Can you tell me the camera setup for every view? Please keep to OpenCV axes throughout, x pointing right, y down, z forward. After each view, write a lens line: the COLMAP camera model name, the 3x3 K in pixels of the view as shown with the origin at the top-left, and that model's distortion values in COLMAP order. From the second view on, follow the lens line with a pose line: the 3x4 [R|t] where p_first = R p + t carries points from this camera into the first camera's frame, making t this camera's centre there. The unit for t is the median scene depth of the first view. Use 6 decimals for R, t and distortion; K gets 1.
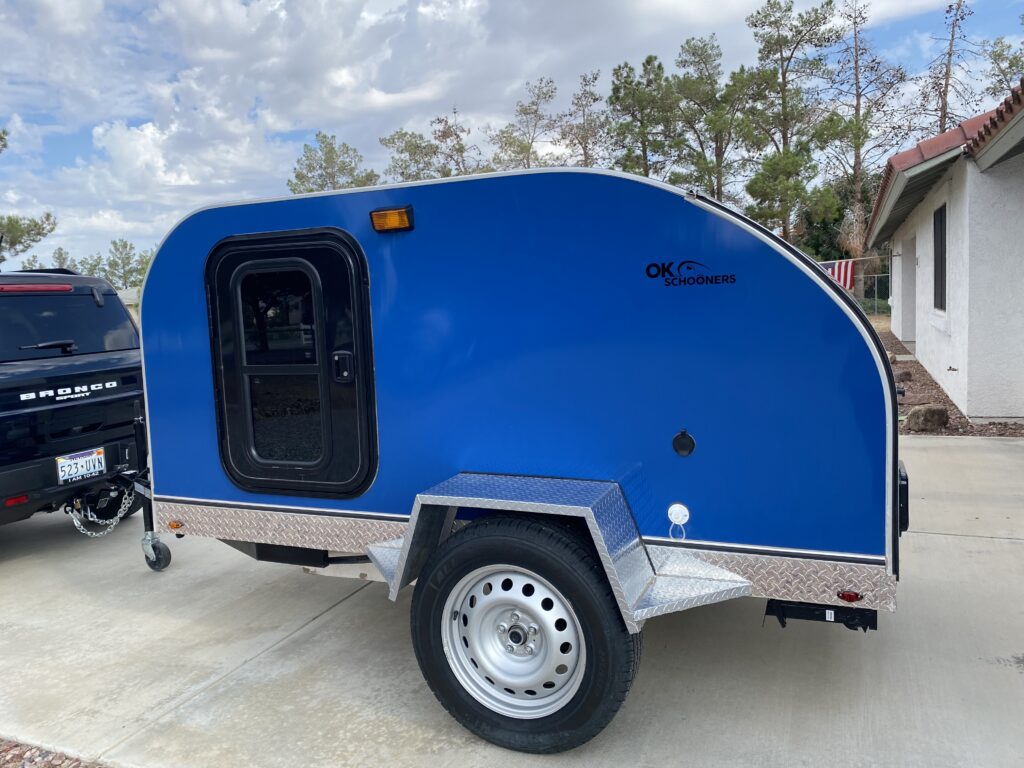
lens RADIAL K [[798.7, 0, 512.0], [0, 798.7, 384.0], [0, 0, 1]] dist [-0.002212, -0.000570]
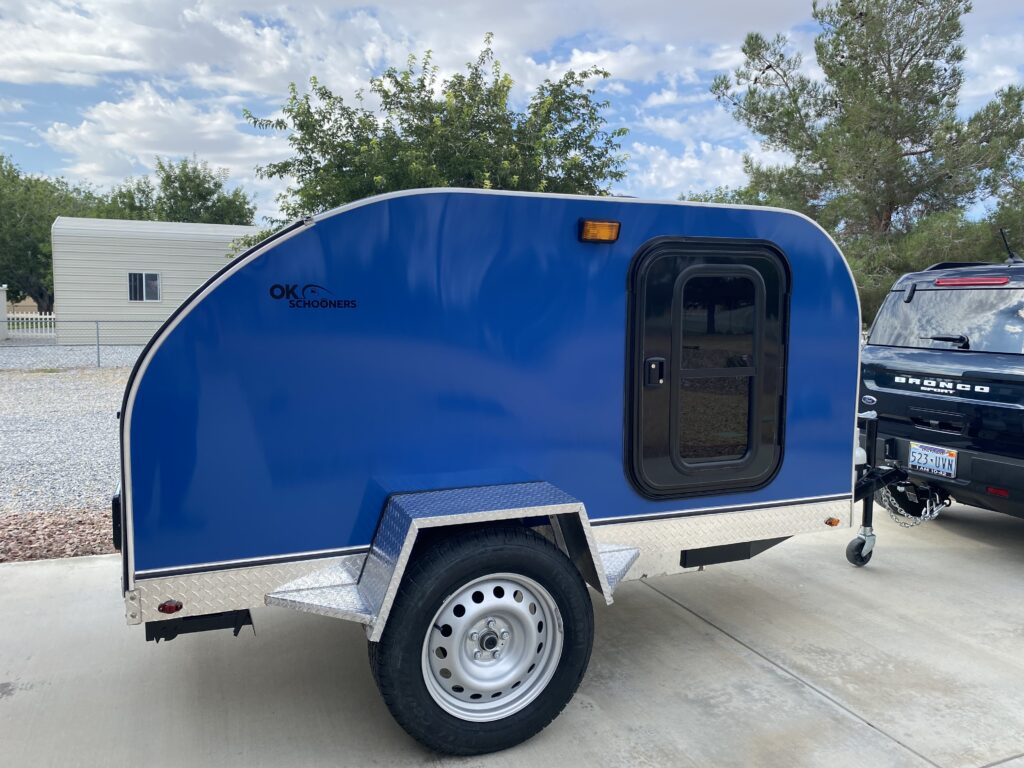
lens RADIAL K [[798.7, 0, 512.0], [0, 798.7, 384.0], [0, 0, 1]] dist [-0.002212, -0.000570]
pose [[-0.683031, 0.112452, -0.721681, 0.549864], [-0.061326, 0.975758, 0.210085, -0.172879], [0.727811, 0.187752, -0.659576, 1.286585]]
